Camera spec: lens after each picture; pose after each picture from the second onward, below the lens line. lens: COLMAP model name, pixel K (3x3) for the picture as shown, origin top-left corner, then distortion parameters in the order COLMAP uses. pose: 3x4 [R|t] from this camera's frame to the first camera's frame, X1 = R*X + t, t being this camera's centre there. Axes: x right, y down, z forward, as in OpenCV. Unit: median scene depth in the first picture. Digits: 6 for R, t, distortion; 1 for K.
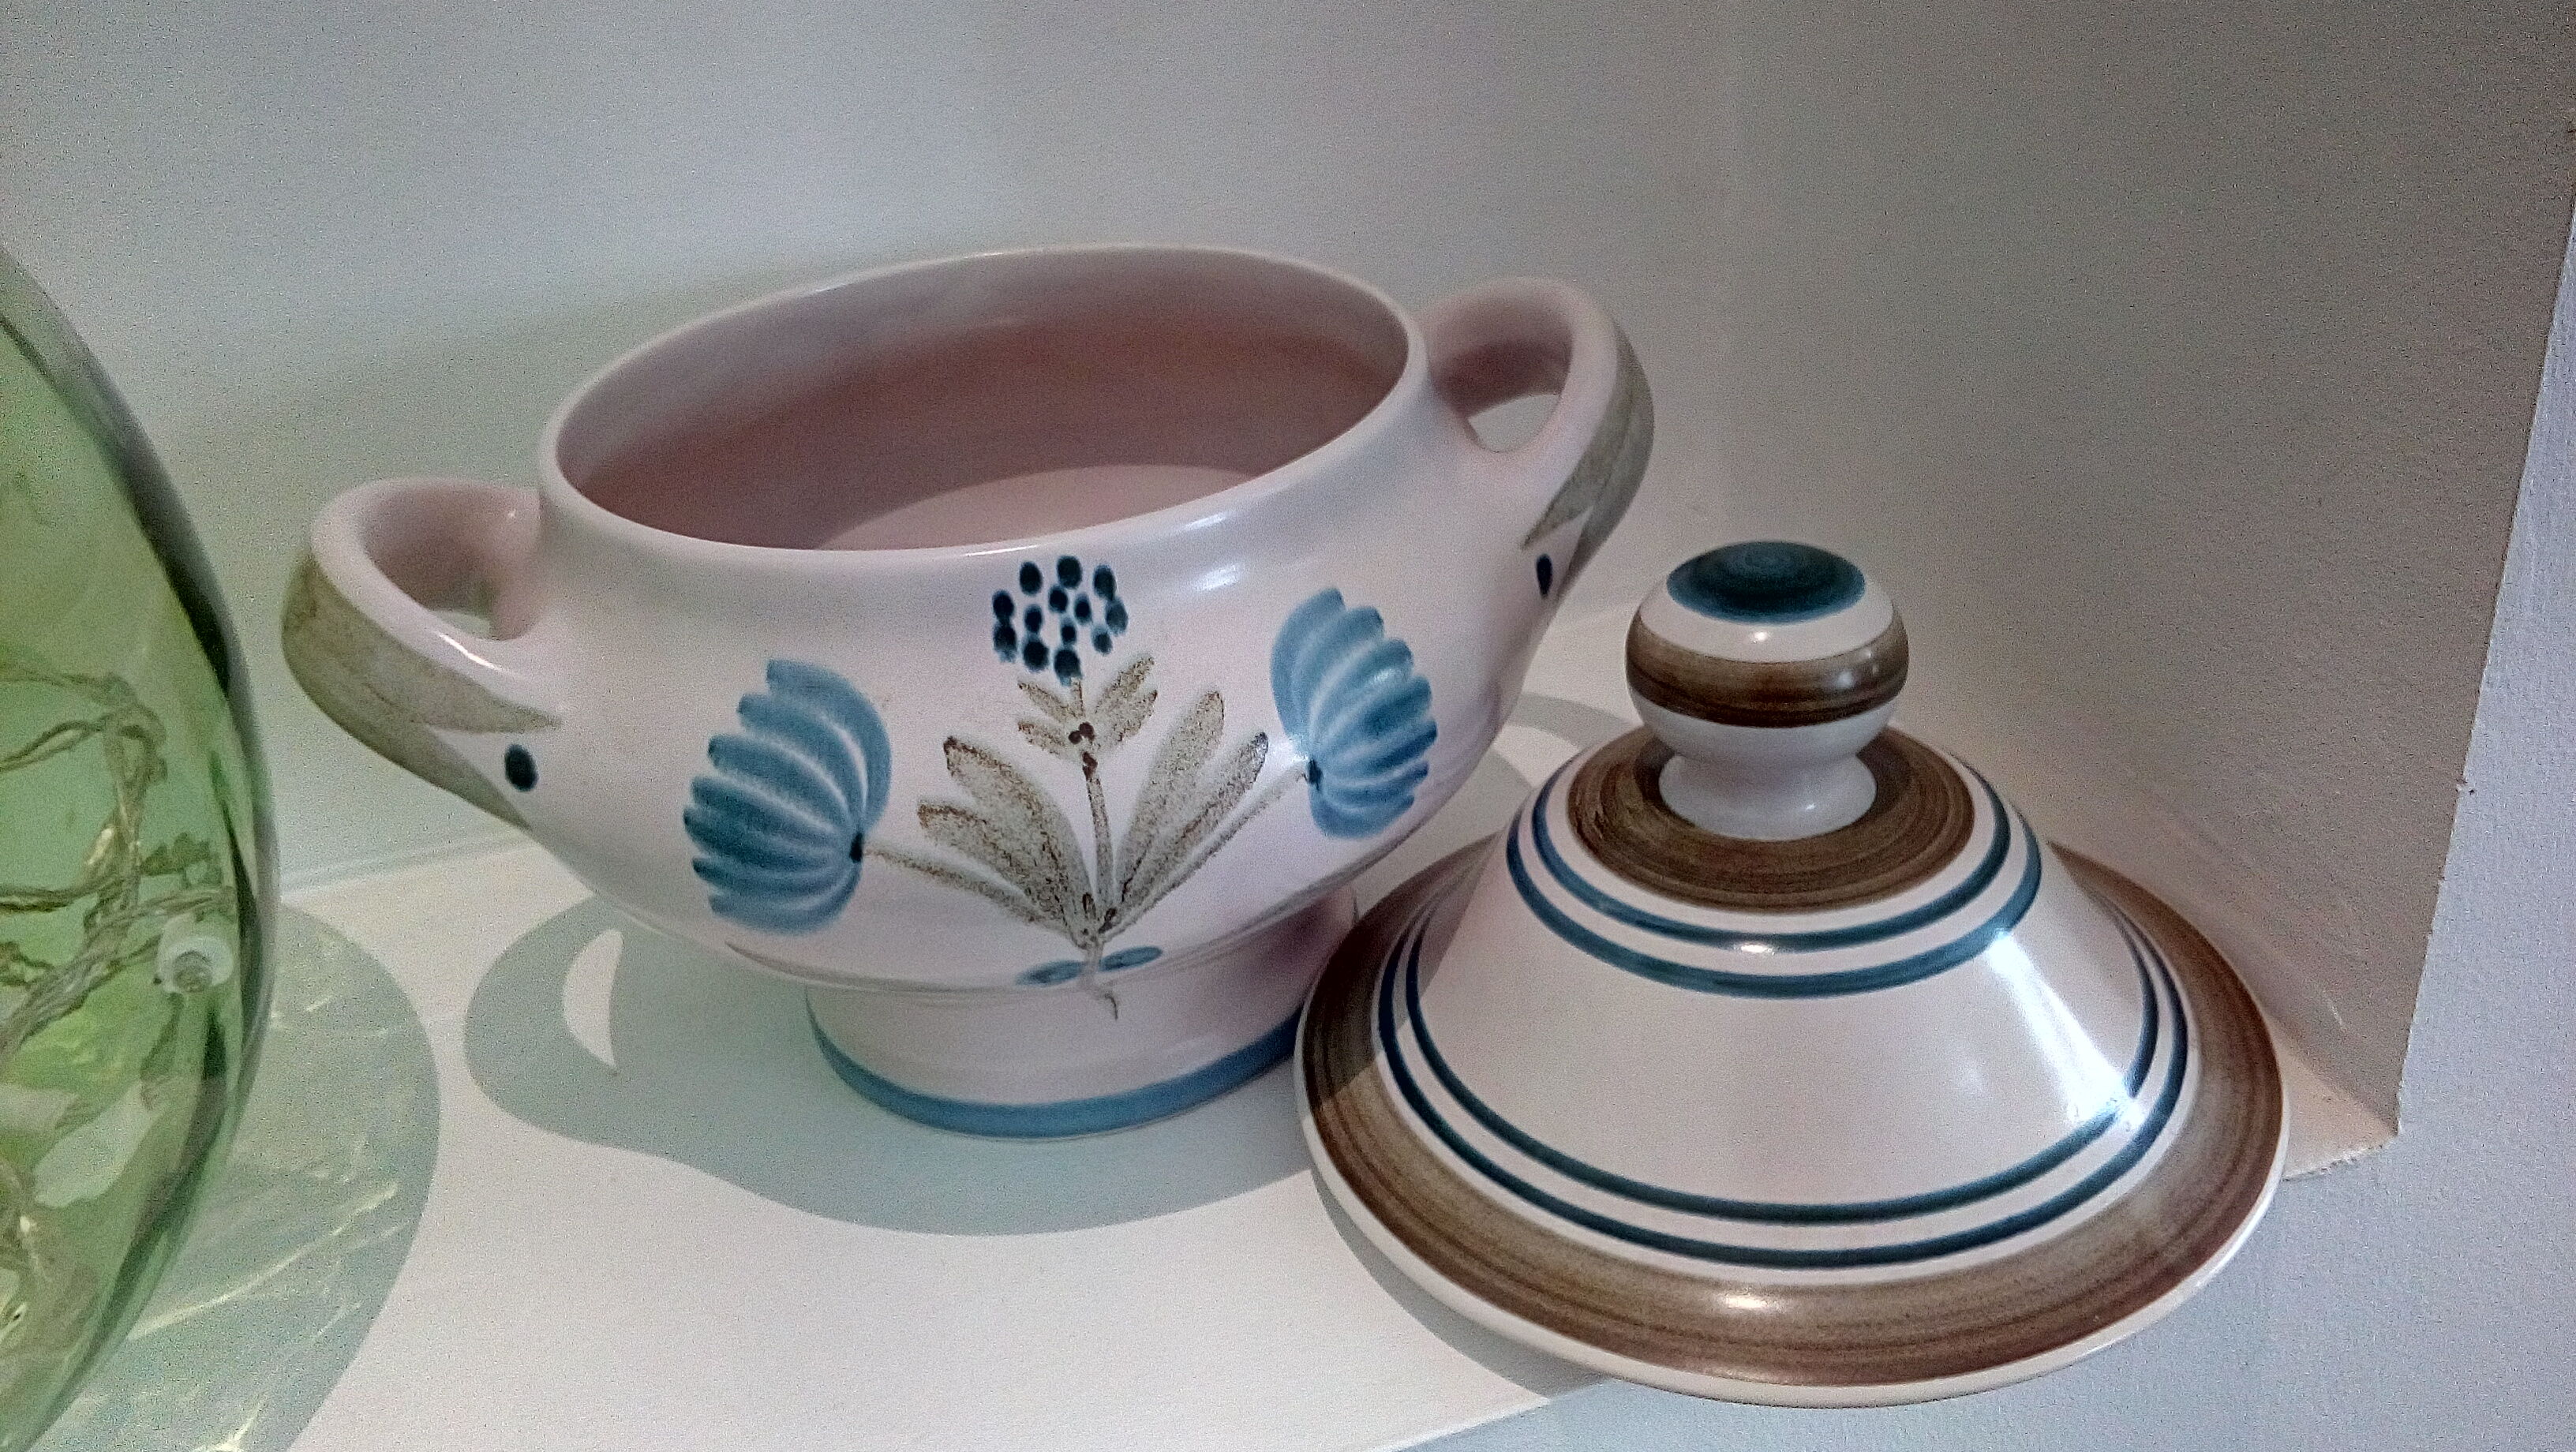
lens RADIAL K [[1837.0, 0, 1288.0], [0, 1837.0, 726.0], [0, 0, 1]] dist [0.150918, 0.000036]
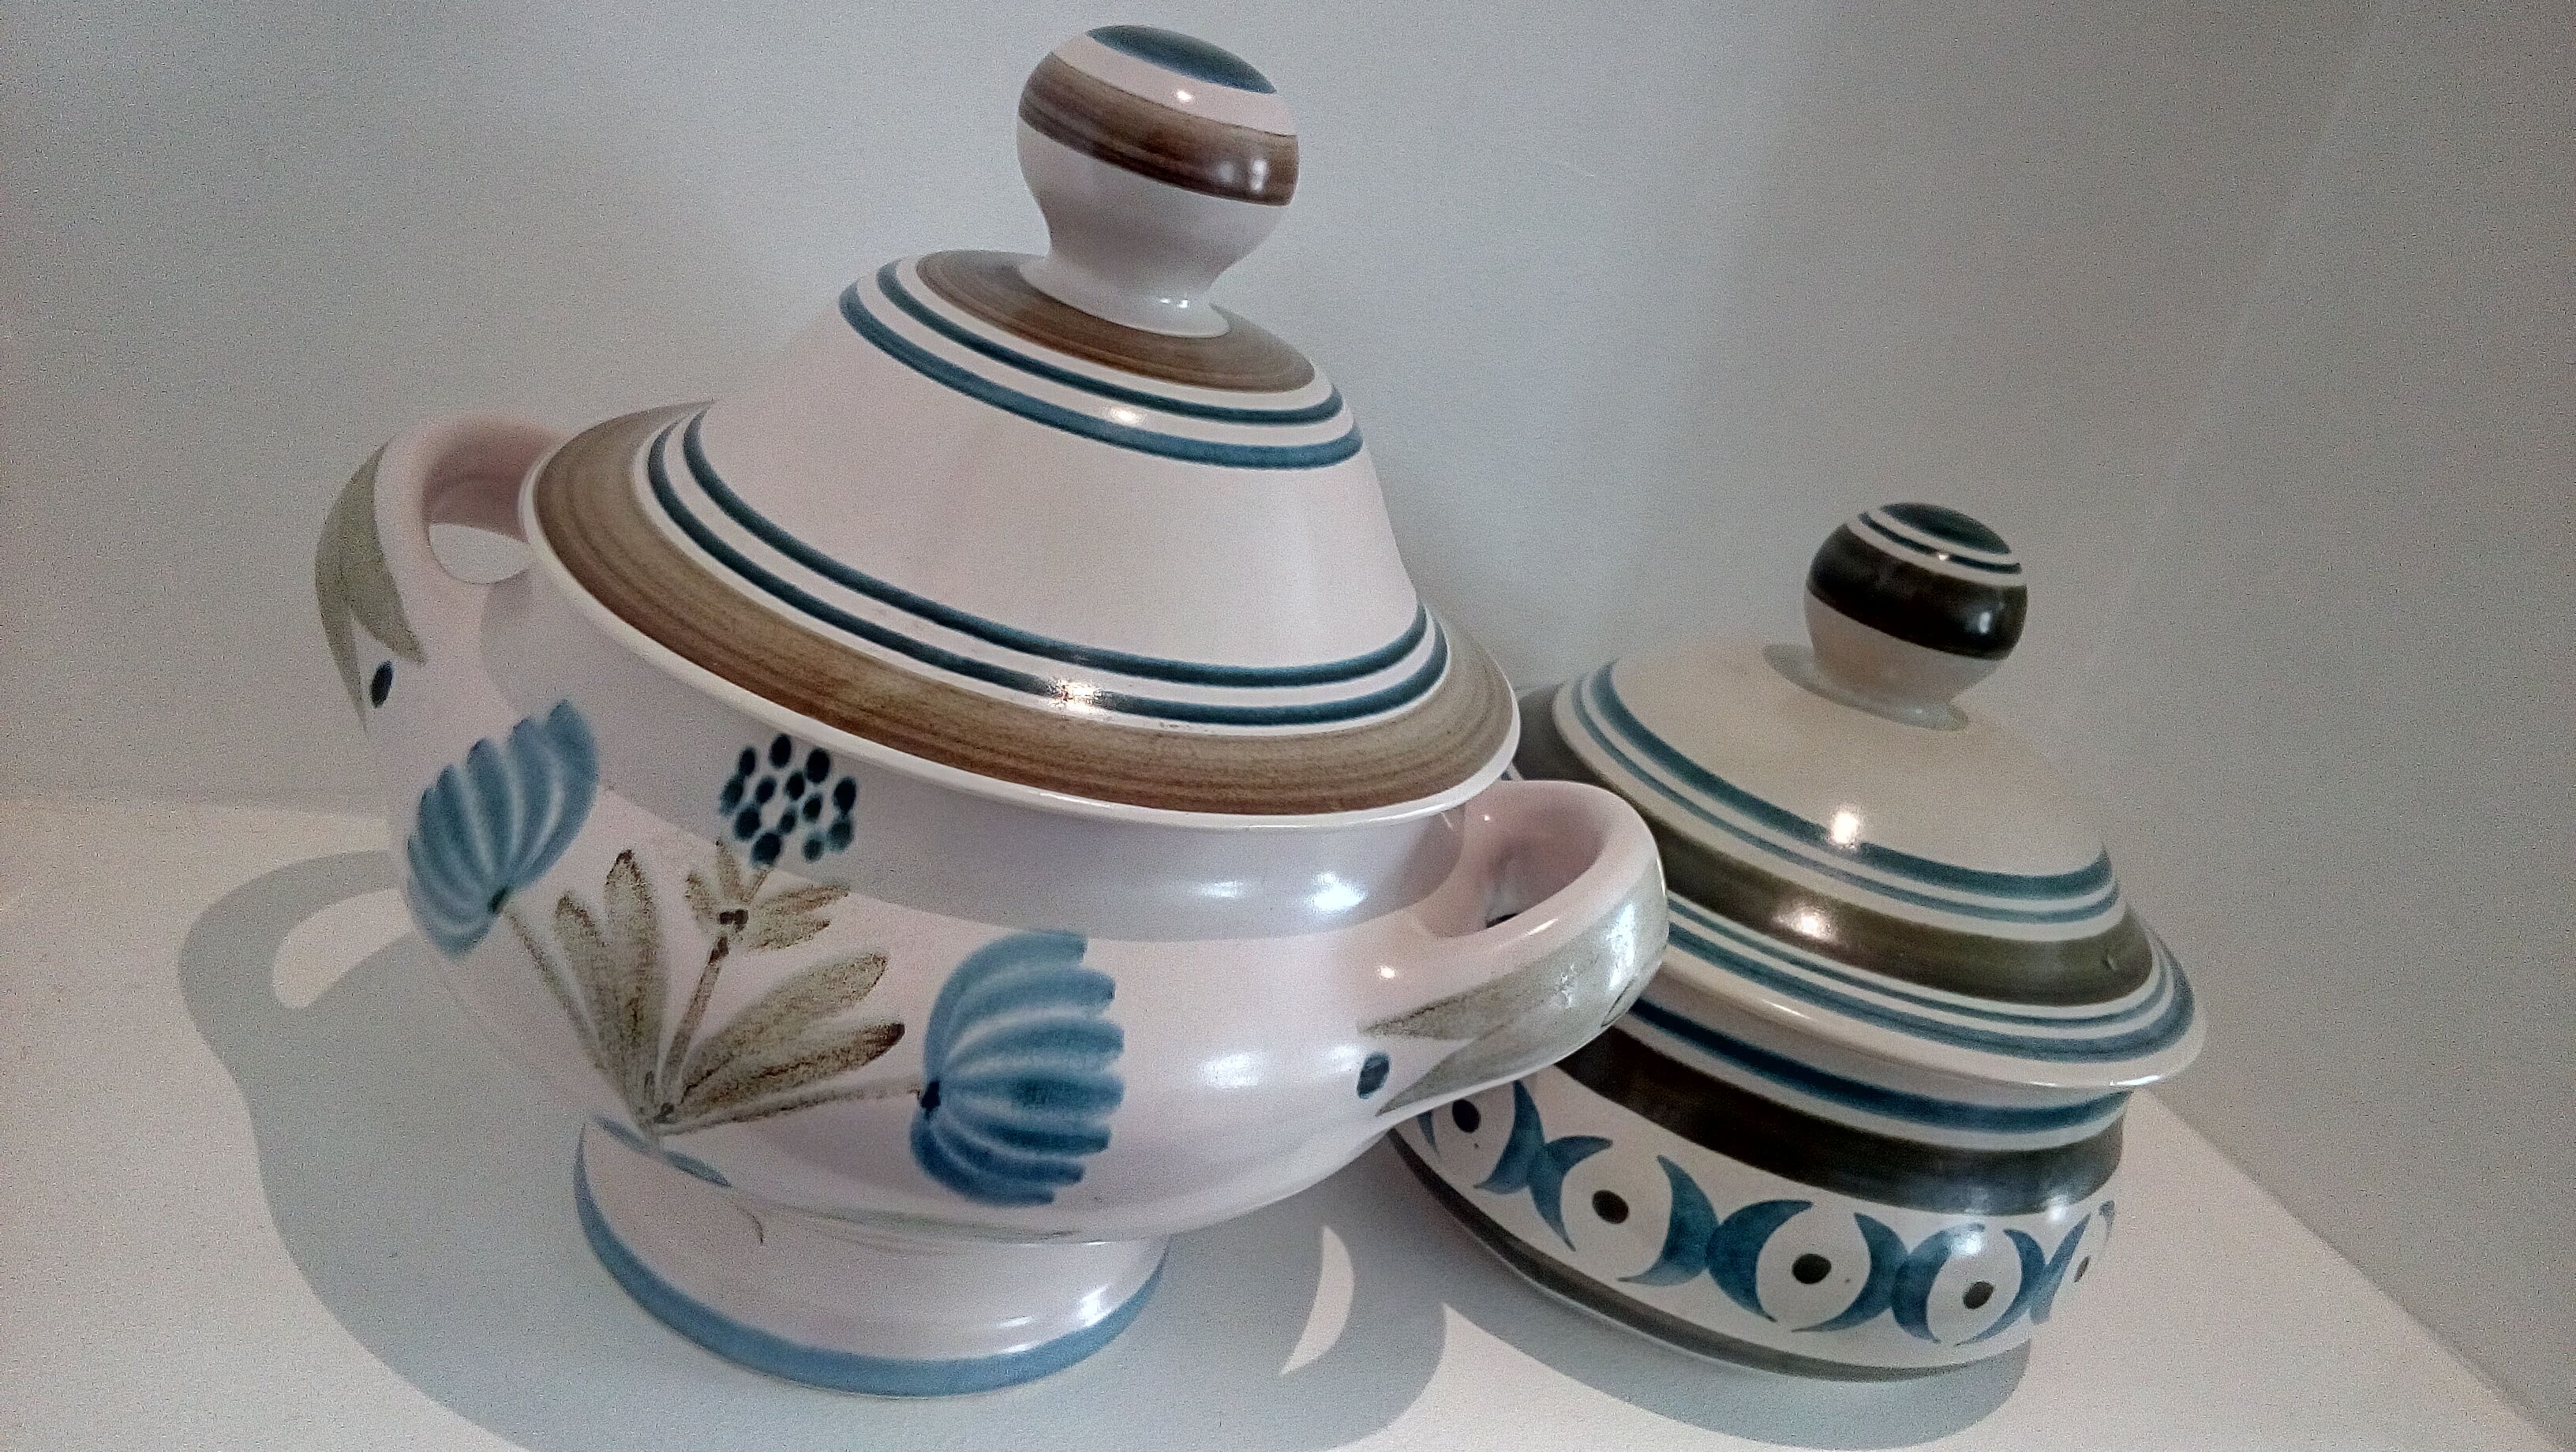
lens RADIAL K [[1837.0, 0, 1288.0], [0, 1837.0, 726.0], [0, 0, 1]] dist [0.150918, 0.000036]
pose [[0.808248, 0.486073, -0.332367, 0.381617], [-0.539254, 0.837717, -0.086228, -0.147267], [0.236516, 0.248924, 0.939200, 0.148035]]
